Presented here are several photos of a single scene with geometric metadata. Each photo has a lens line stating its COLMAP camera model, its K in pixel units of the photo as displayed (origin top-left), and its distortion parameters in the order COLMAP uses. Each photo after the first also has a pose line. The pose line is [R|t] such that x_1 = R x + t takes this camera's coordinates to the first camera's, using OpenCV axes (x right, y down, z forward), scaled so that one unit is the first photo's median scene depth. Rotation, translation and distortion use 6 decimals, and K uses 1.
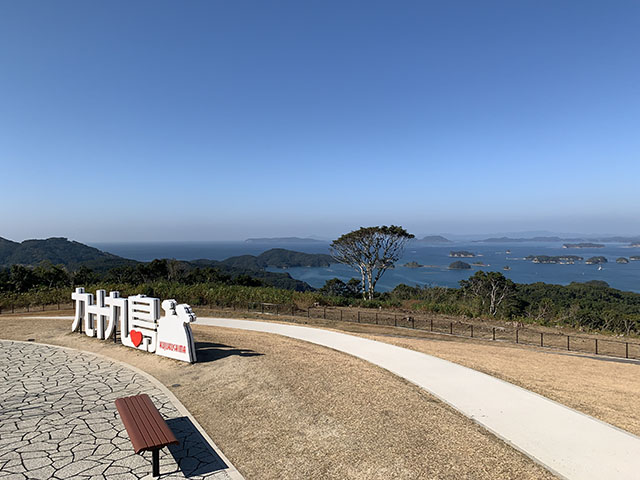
lens RADIAL K [[493.1, 0, 319.0], [0, 493.1, 239.6], [0, 0, 1]] dist [0.038745, -0.032157]
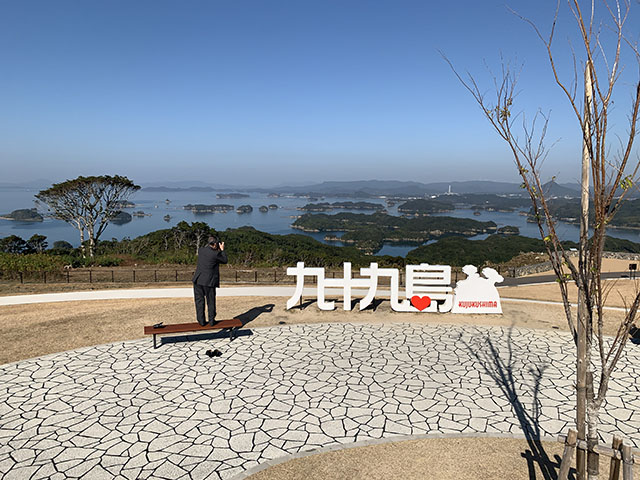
lens RADIAL K [[493.1, 0, 329.4], [0, 493.1, 236.0], [0, 0, 1]] dist [0.038745, -0.032157]
pose [[0.761780, -0.046211, 0.646186, -0.149259], [-0.015902, 0.995818, 0.089961, -0.005448], [-0.647641, -0.078807, 0.757859, 0.037692]]
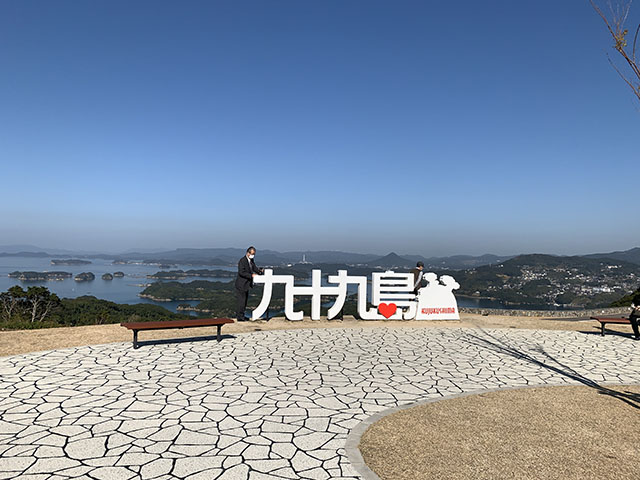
lens RADIAL K [[493.1, 0, 325.3], [0, 493.1, 235.7], [0, 0, 1]] dist [0.038745, -0.032157]
pose [[0.550286, 0.062015, 0.832670, -0.167072], [-0.026826, 0.998036, -0.056603, 0.012006], [-0.834545, 0.008811, 0.550869, 0.061564]]
